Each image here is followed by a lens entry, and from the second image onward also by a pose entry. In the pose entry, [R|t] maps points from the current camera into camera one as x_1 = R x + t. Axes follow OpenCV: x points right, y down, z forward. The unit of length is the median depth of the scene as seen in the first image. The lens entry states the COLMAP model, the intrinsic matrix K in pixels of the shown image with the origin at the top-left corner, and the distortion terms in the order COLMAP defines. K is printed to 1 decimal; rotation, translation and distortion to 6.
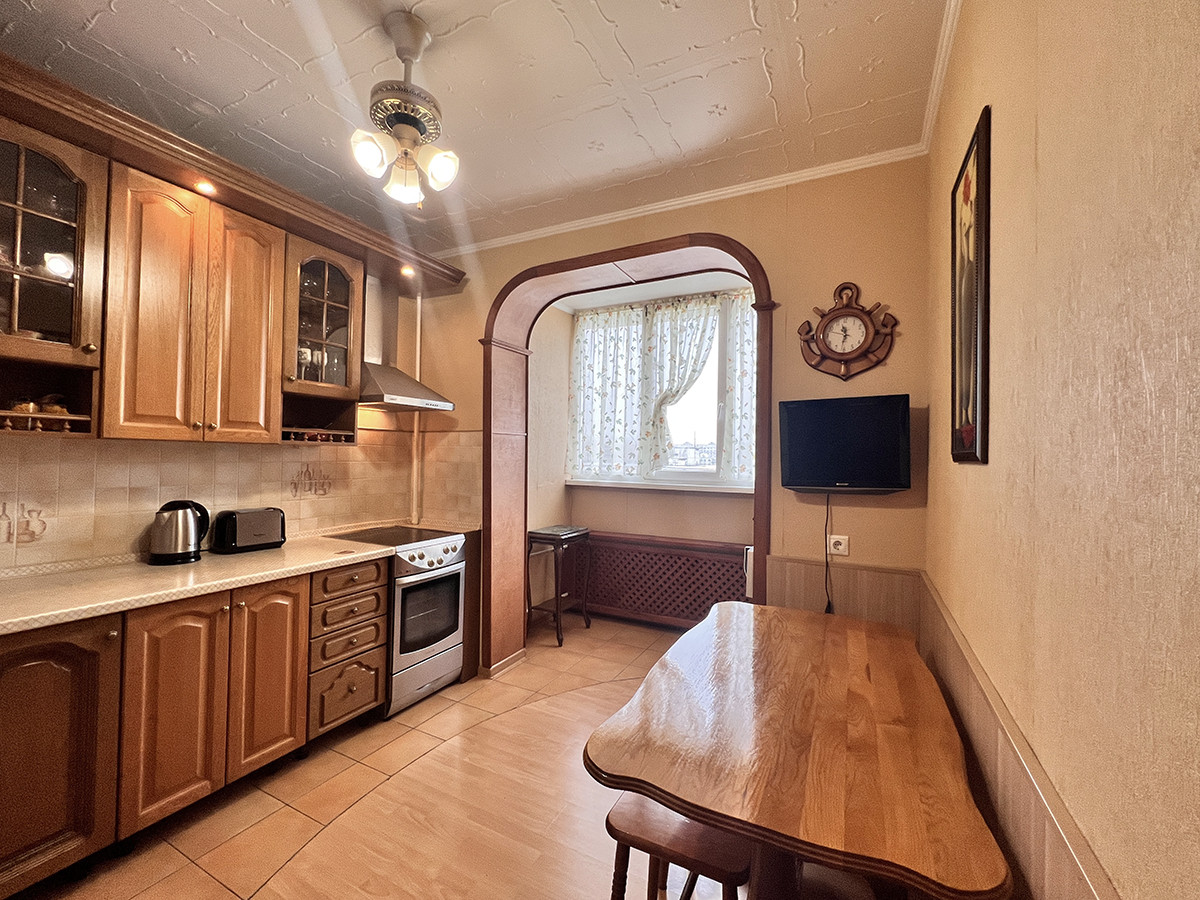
lens RADIAL K [[492.2, 0, 588.2], [0, 492.2, 450.1], [0, 0, 1]] dist [-0.002996, 0.000930]
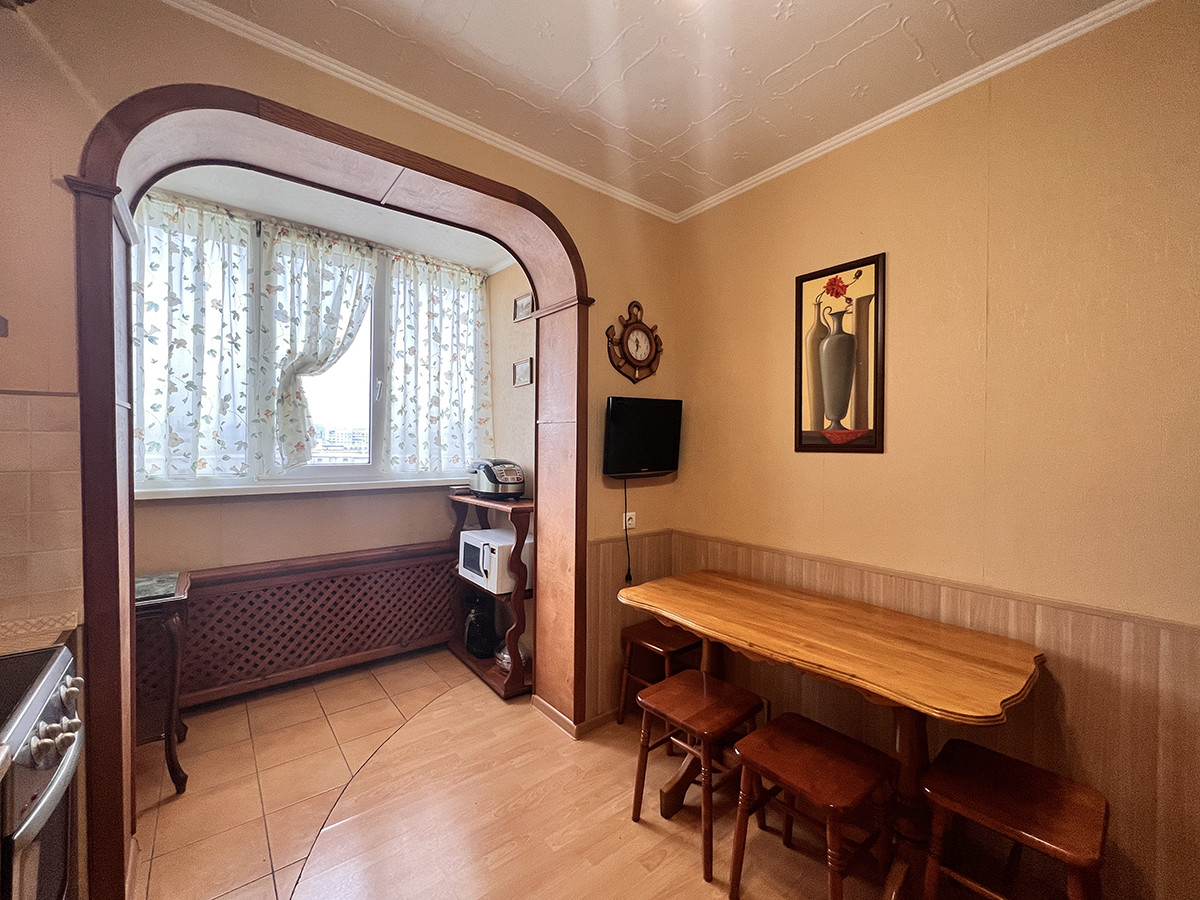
lens RADIAL K [[492.2, 0, 594.8], [0, 492.2, 448.4], [0, 0, 1]] dist [-0.002996, 0.000930]
pose [[0.401127, -0.019548, 0.915814, -0.346945], [-0.009505, 0.999630, 0.025500, -0.006676], [-0.915973, -0.018934, 0.400793, 0.338337]]
